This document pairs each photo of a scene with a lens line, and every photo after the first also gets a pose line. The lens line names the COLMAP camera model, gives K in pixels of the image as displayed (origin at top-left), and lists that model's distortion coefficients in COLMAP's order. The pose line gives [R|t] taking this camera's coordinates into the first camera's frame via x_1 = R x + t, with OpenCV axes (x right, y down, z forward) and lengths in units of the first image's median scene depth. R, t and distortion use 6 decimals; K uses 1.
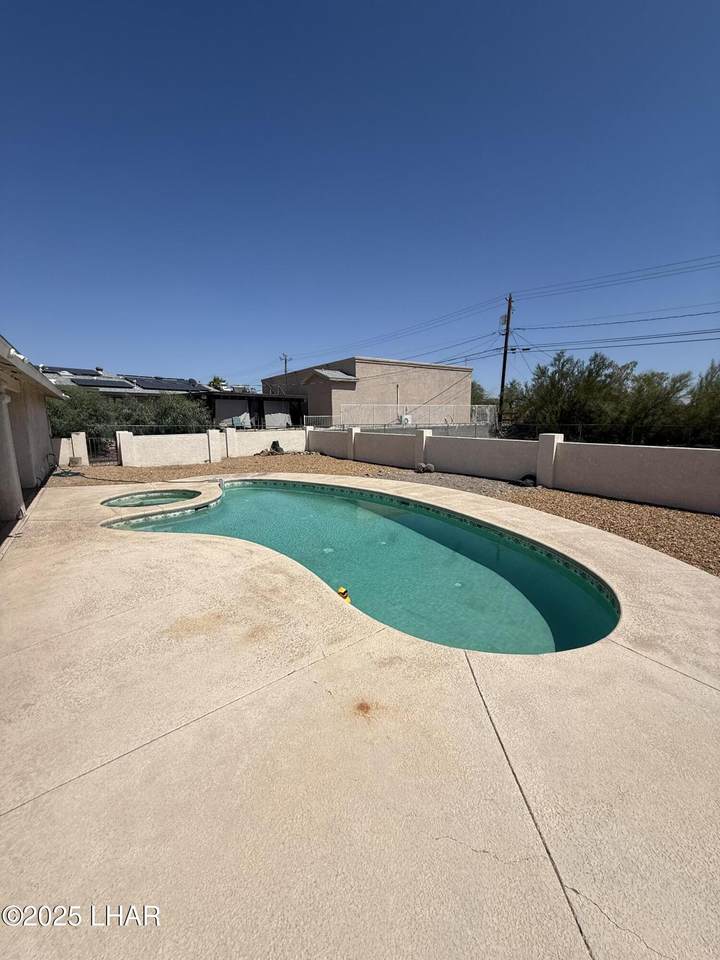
lens RADIAL K [[384.0, 0, 360.8], [0, 384.0, 478.3], [0, 0, 1]] dist [0.000606, 0.000045]
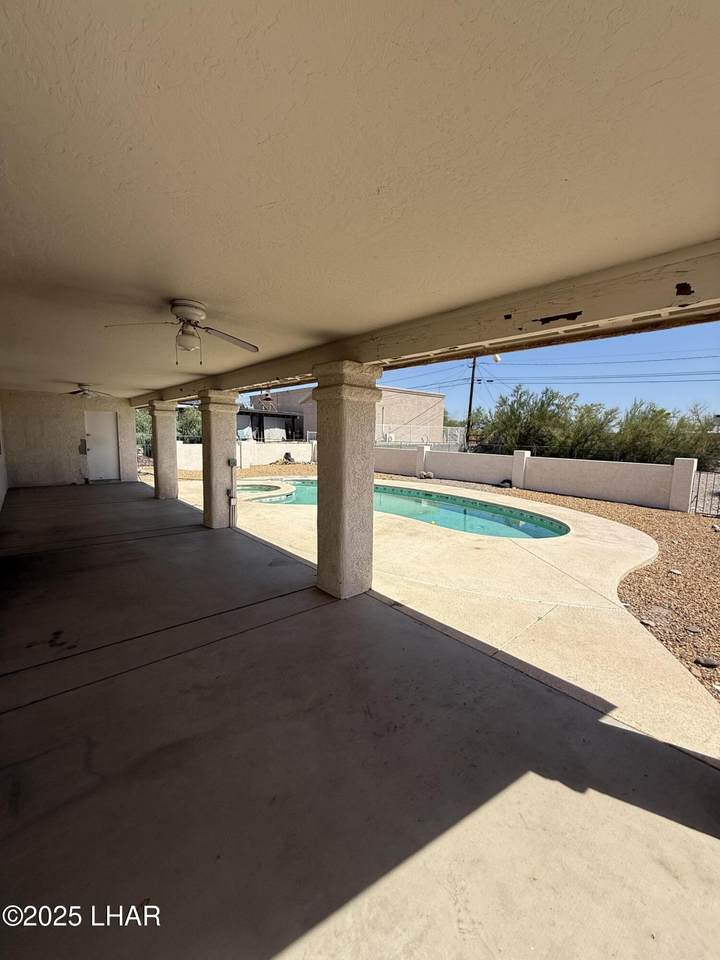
lens RADIAL K [[384.0, 0, 360.0], [0, 384.0, 481.4], [0, 0, 1]] dist [0.000606, 0.000045]
pose [[0.994448, 0.020347, 0.103240, -0.088990], [-0.016676, 0.999202, -0.036304, 0.021190], [-0.103897, 0.034381, 0.993994, -0.125882]]
